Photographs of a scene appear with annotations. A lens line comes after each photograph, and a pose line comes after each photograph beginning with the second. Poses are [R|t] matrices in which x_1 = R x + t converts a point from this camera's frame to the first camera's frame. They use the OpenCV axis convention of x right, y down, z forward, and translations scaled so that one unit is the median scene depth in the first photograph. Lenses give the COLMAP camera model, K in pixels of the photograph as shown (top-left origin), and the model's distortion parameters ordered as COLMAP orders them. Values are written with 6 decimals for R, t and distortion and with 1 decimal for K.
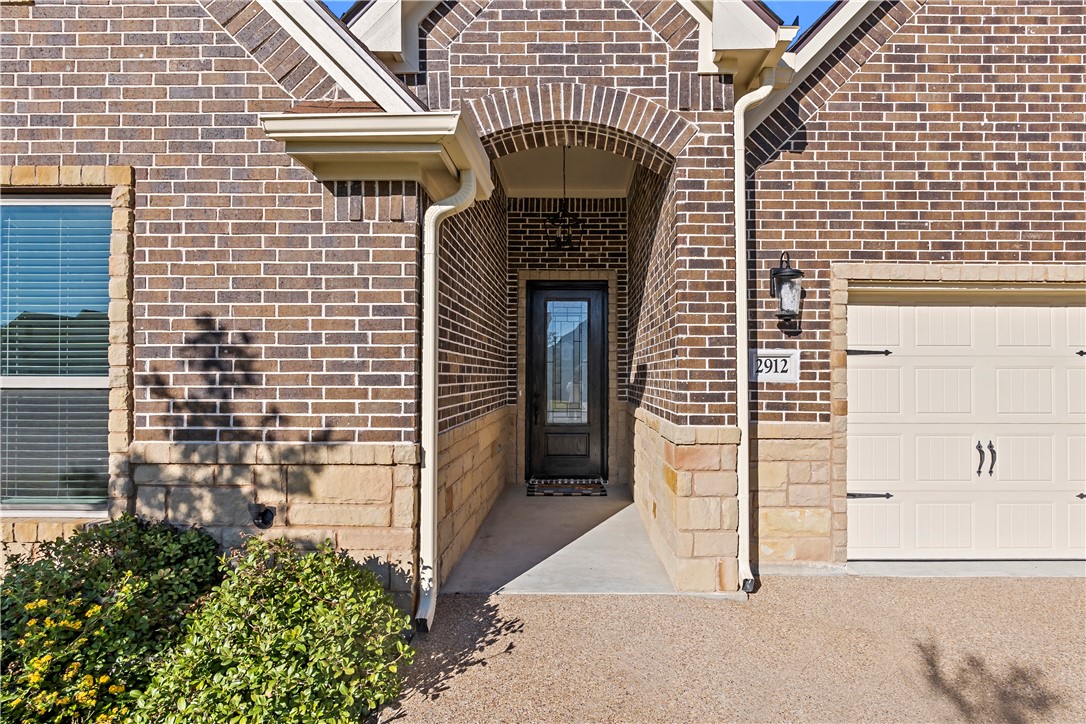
lens RADIAL K [[506.1, 0, 547.5], [0, 506.1, 366.8], [0, 0, 1]] dist [-0.005306, -0.000179]
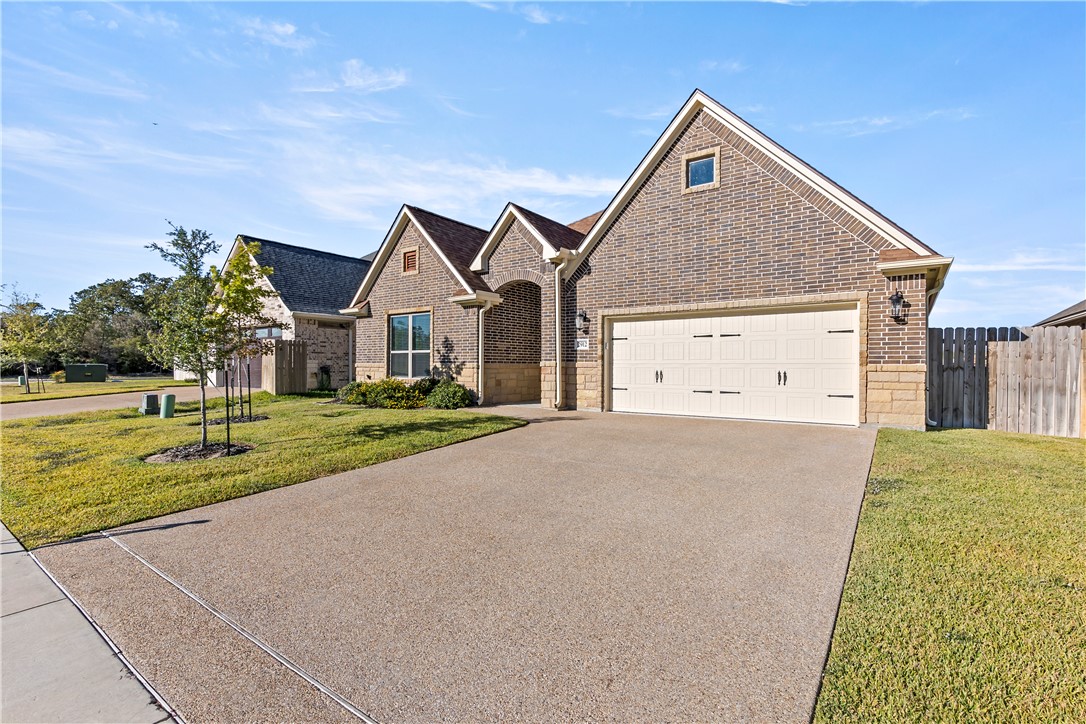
lens RADIAL K [[506.1, 0, 540.8], [0, 506.1, 363.7], [0, 0, 1]] dist [-0.005306, -0.000179]
pose [[0.807799, -0.003766, -0.589447, 2.793399], [0.006275, 0.999978, 0.002210, 0.145947], [0.589425, -0.005484, 0.807804, -2.251596]]
